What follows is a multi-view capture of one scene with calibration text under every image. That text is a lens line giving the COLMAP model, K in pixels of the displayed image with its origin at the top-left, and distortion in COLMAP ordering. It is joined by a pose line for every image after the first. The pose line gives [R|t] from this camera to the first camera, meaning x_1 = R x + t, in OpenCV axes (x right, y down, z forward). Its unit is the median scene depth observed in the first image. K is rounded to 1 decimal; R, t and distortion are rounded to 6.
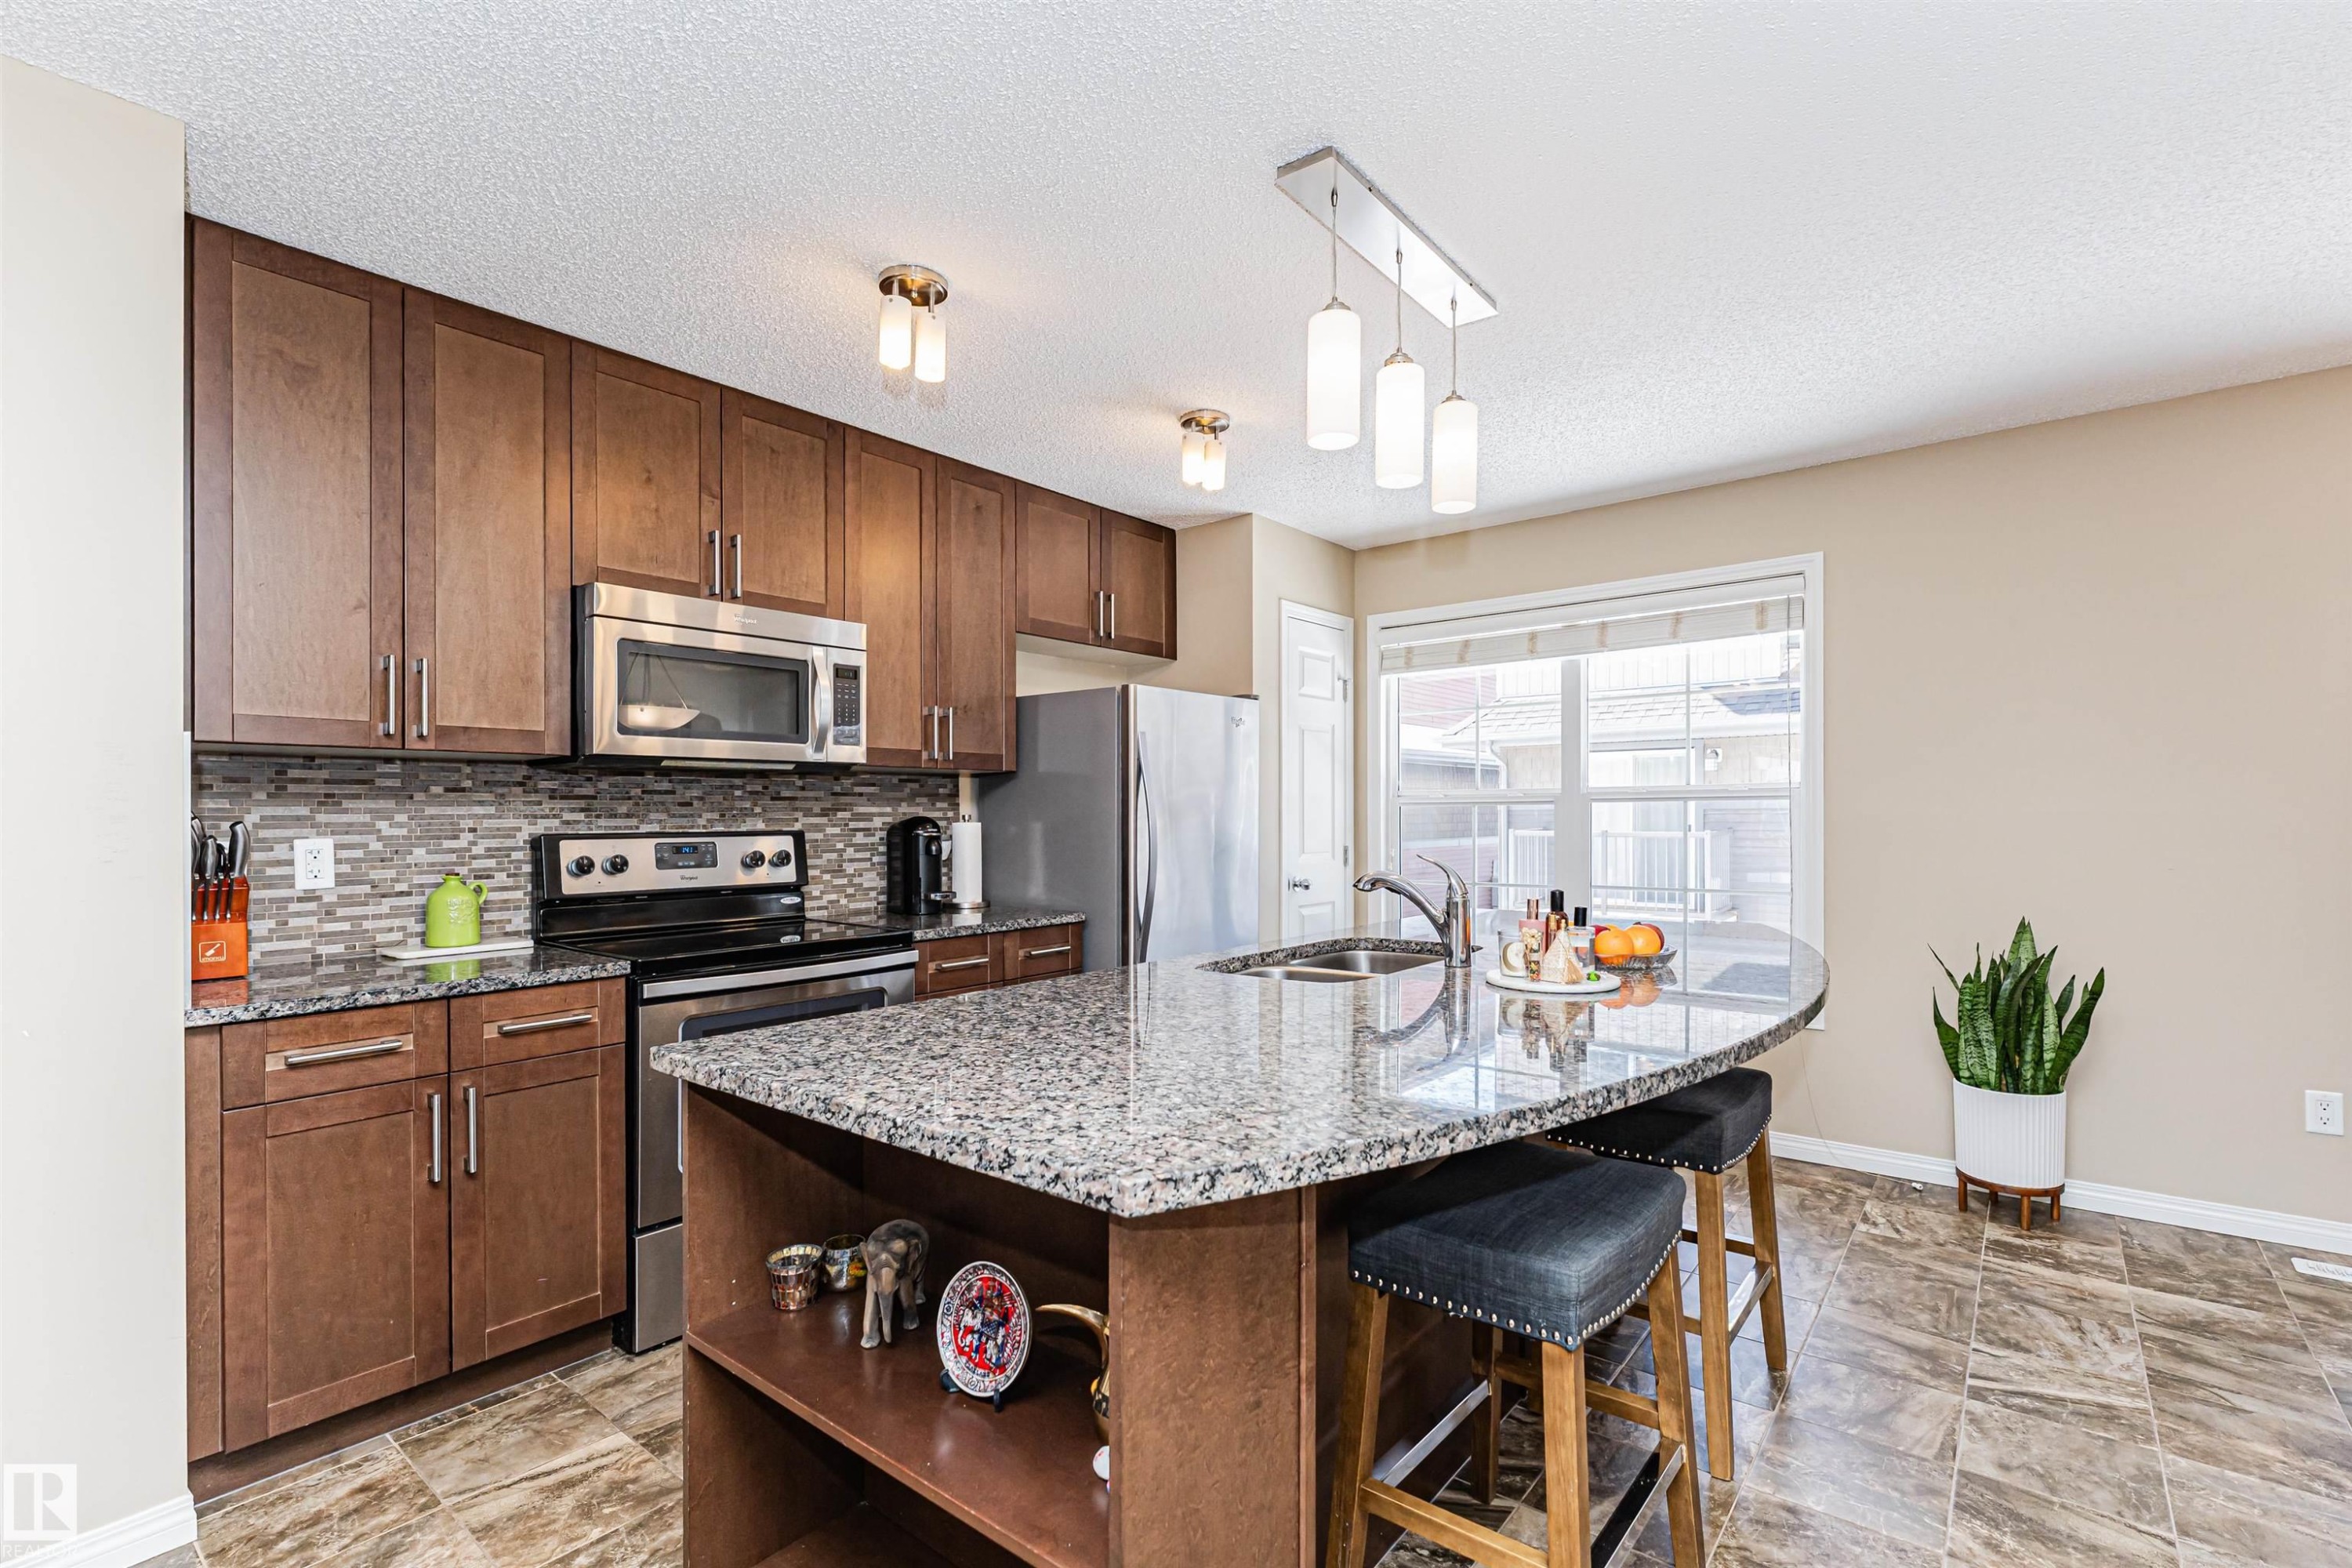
lens RADIAL K [[1051.4, 0, 1182.2], [0, 1051.4, 814.0], [0, 0, 1]] dist [0.003548, 0.000413]
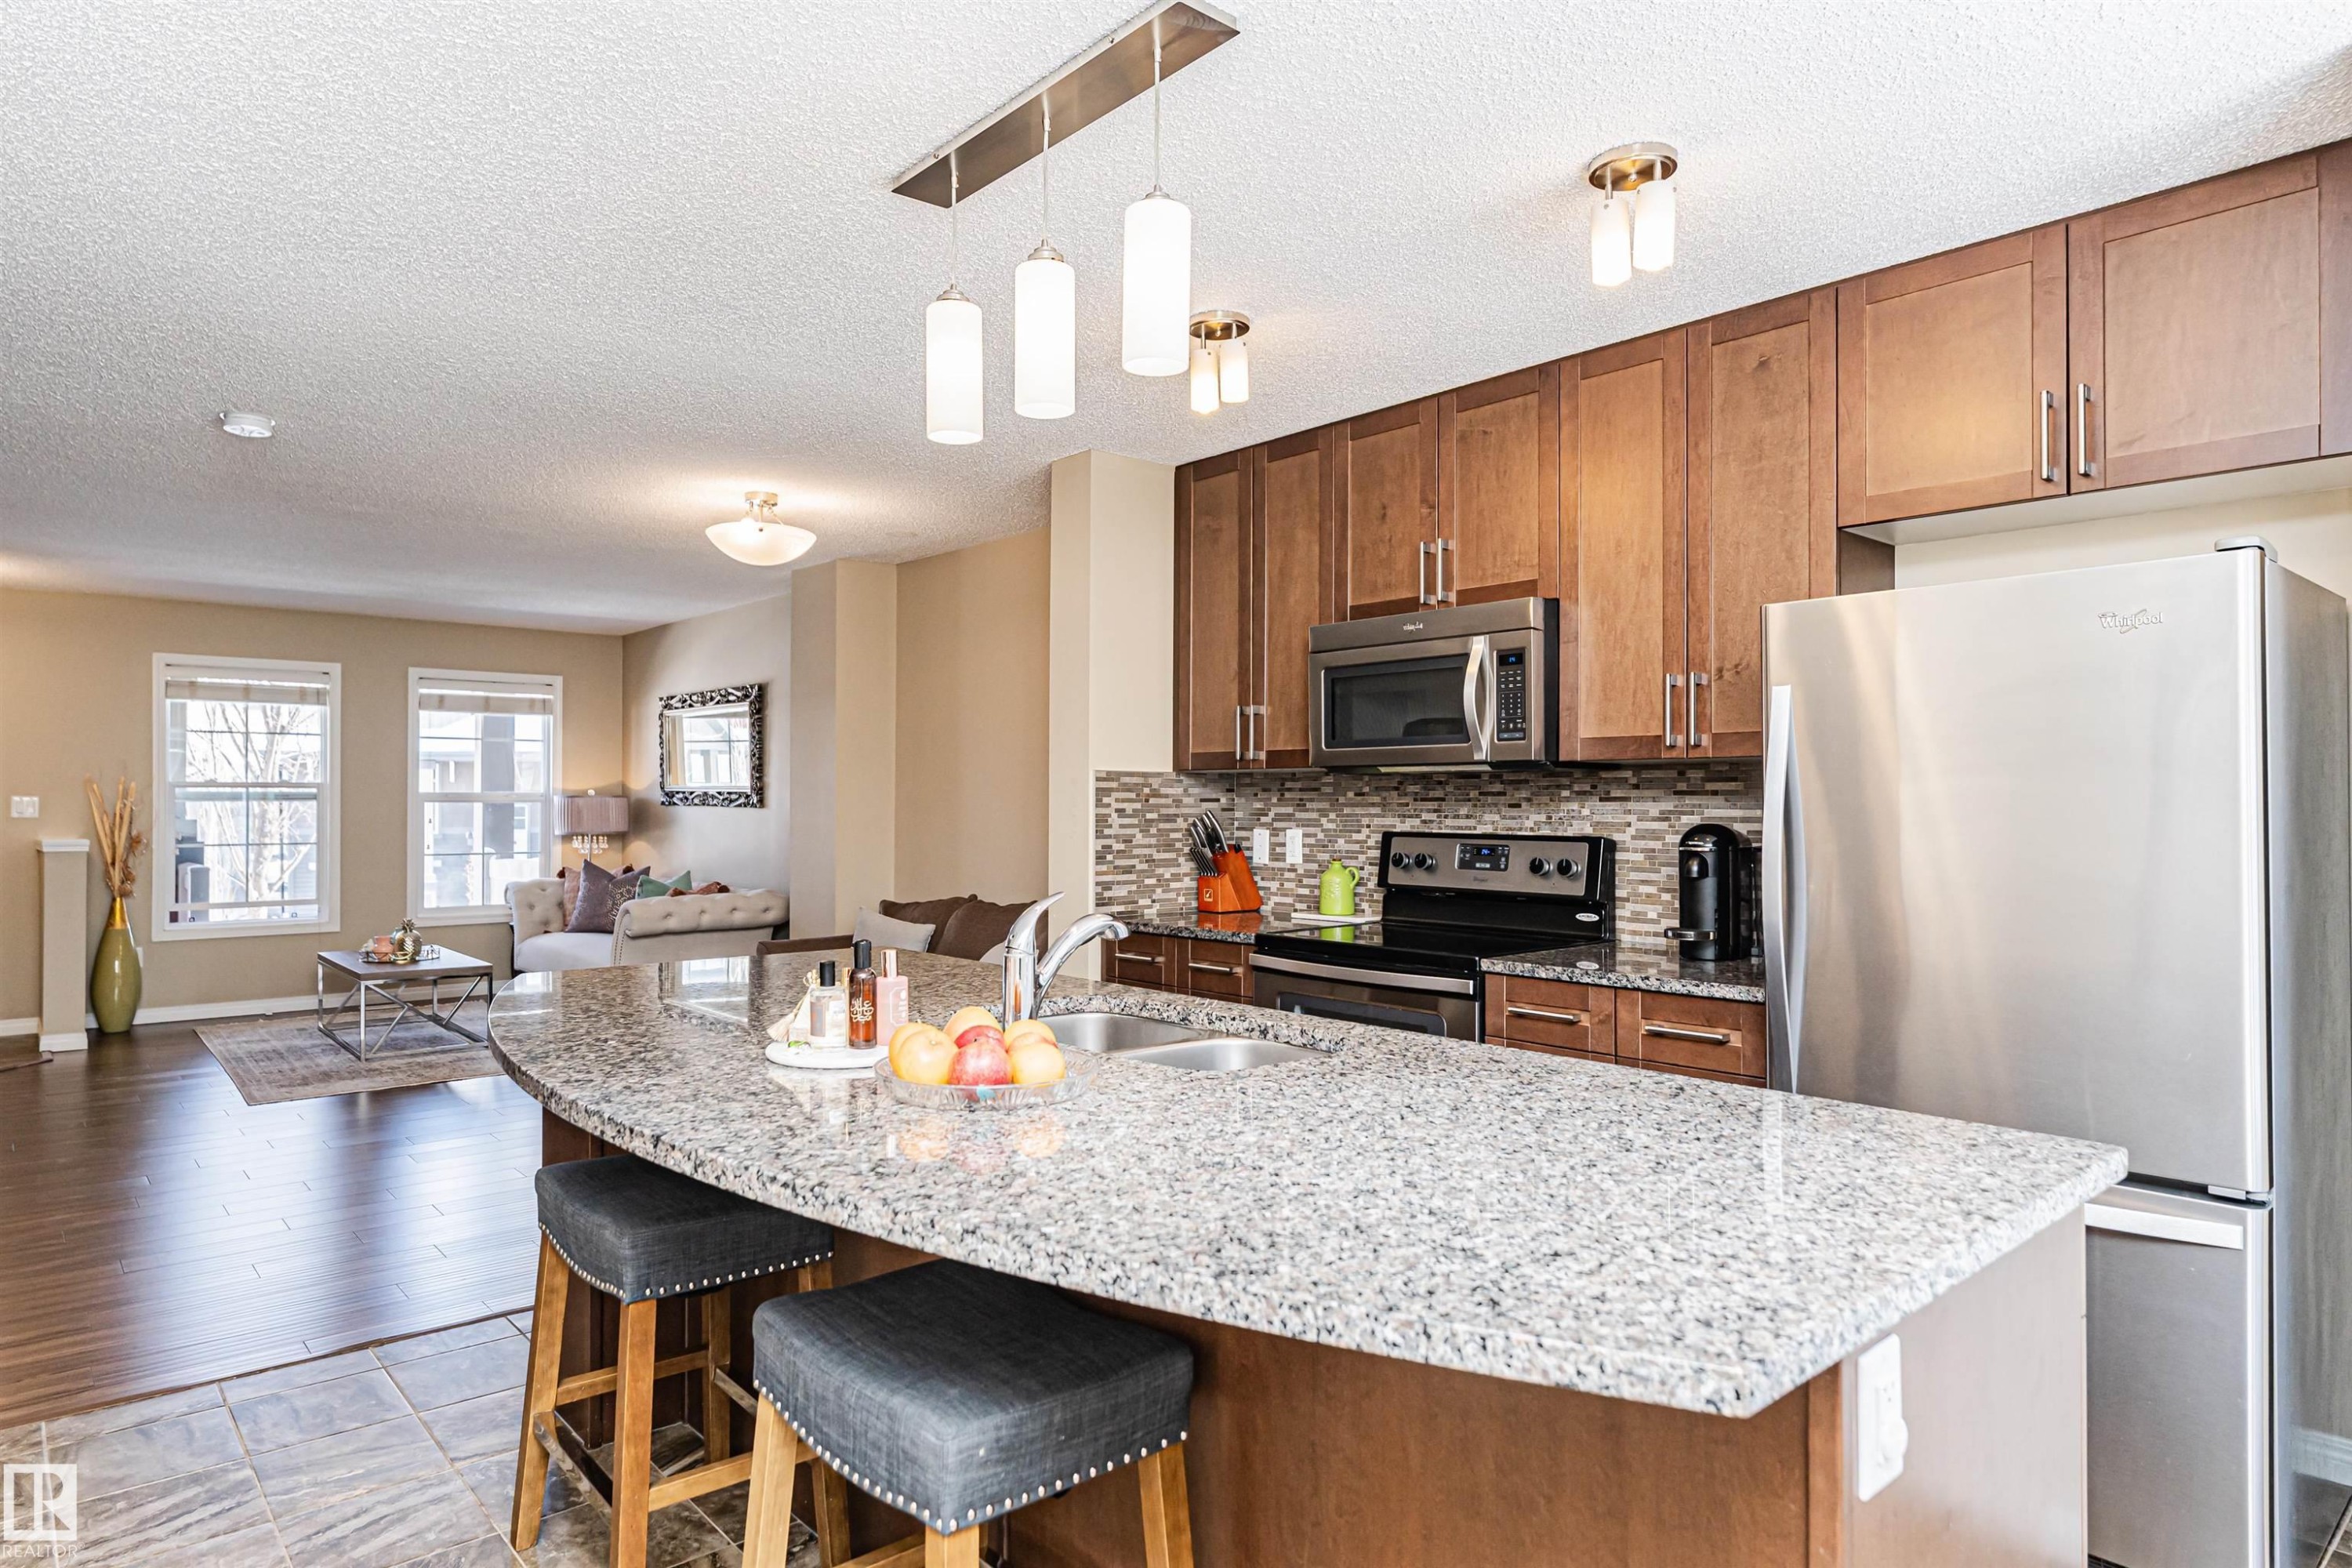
lens RADIAL K [[1358.1, 0, 1140.0], [0, 1358.1, 786.4], [0, 0, 1]] dist [0.001413, -0.000804]
pose [[-0.177012, -0.001709, -0.984207, 0.958421], [0.001585, 0.999997, -0.002021, -0.029045], [0.984208, -0.001917, -0.177008, 1.011873]]
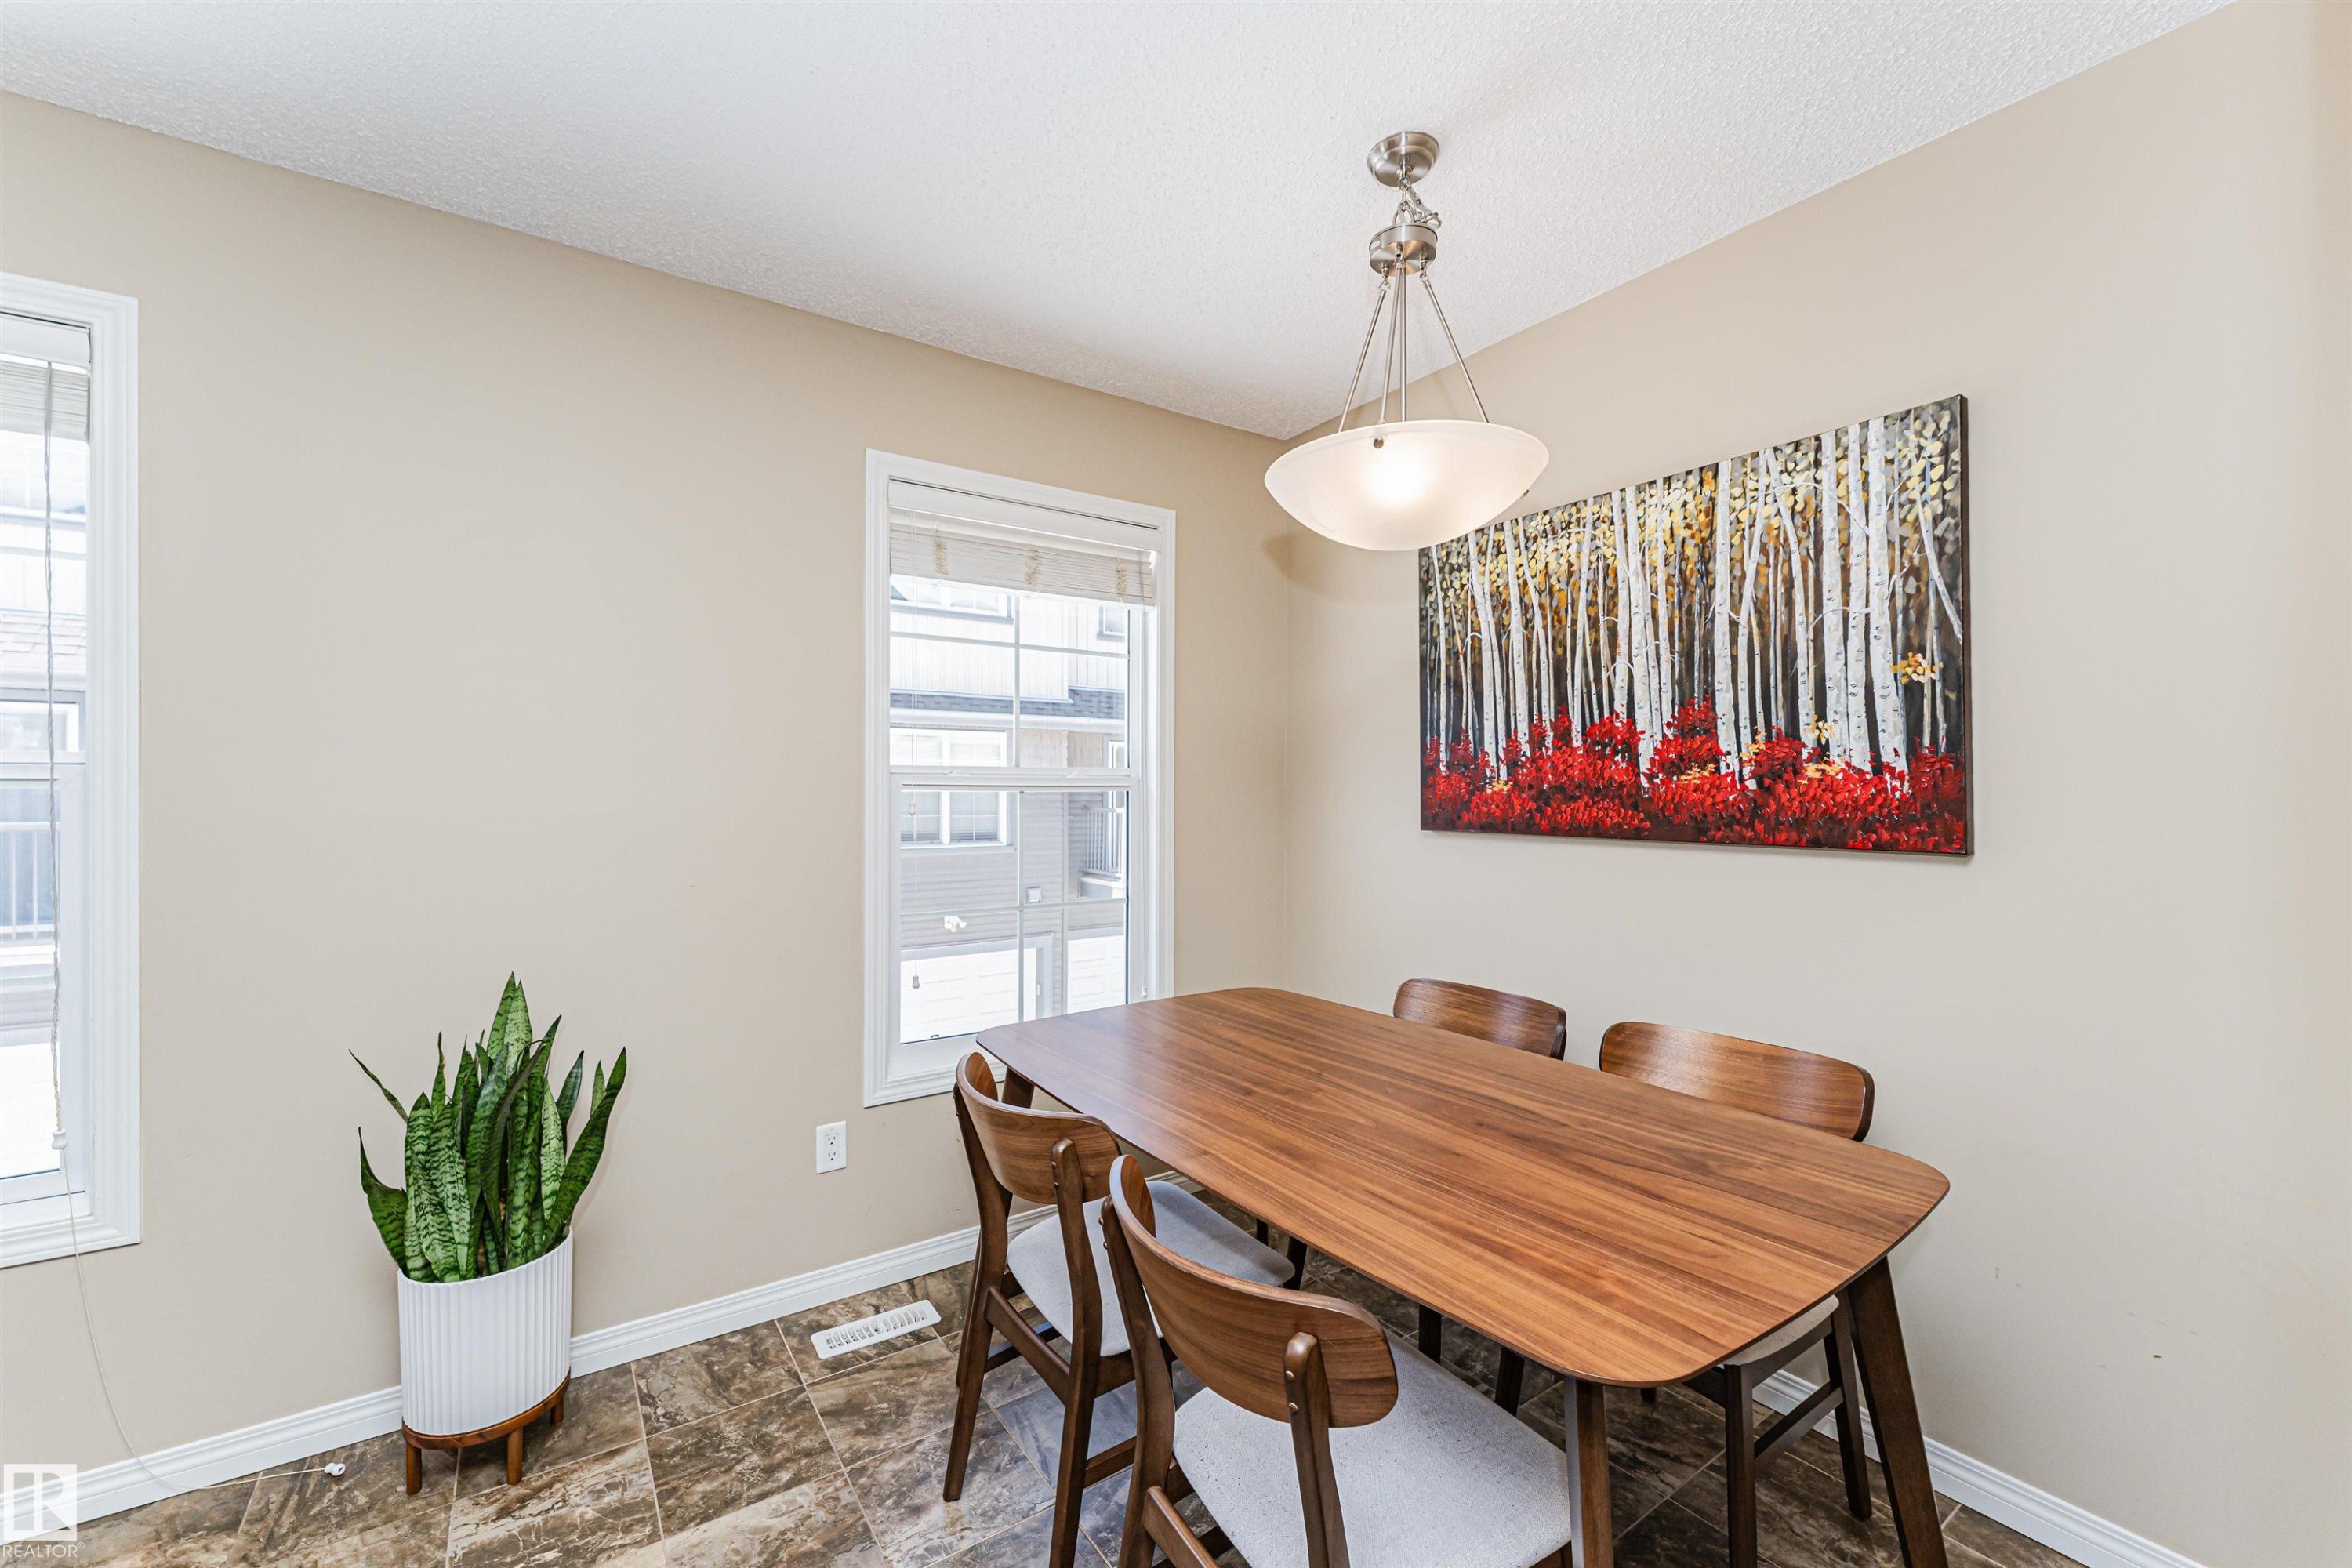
lens RADIAL K [[943.5, 0, 1181.0], [0, 943.5, 795.3], [0, 0, 1]] dist [-0.001021, 0.000170]
pose [[0.276661, 0.001300, 0.960967, 0.211900], [-0.001266, 0.999999, -0.000988, -0.007946], [-0.960967, -0.000943, 0.276662, 0.265771]]
